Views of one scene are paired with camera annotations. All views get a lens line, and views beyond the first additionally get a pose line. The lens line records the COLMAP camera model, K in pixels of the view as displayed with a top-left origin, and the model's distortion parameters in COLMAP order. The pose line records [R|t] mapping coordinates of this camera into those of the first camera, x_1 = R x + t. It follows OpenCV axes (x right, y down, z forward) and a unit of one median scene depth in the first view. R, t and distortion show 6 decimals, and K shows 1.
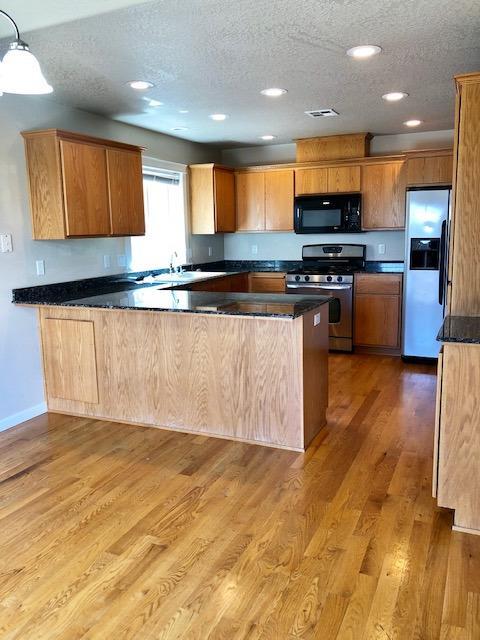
lens RADIAL K [[509.9, 0, 240.0], [0, 509.9, 320.0], [0, 0, 1]] dist [0.010934, 0.003297]
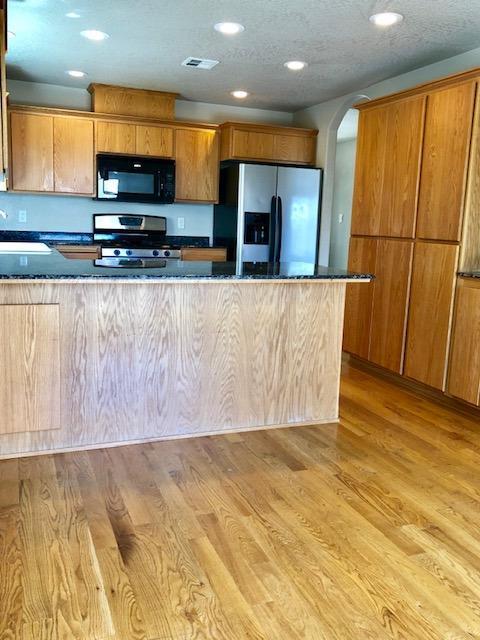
lens RADIAL K [[566.2, 0, 240.0], [0, 566.2, 320.0], [0, 0, 1]] dist [0.014857, 0.000265]
pose [[0.707401, -0.076349, 0.702677, -0.716403], [0.071490, 0.996779, 0.036334, 0.015162], [-0.703188, 0.024531, 0.710581, 0.356650]]
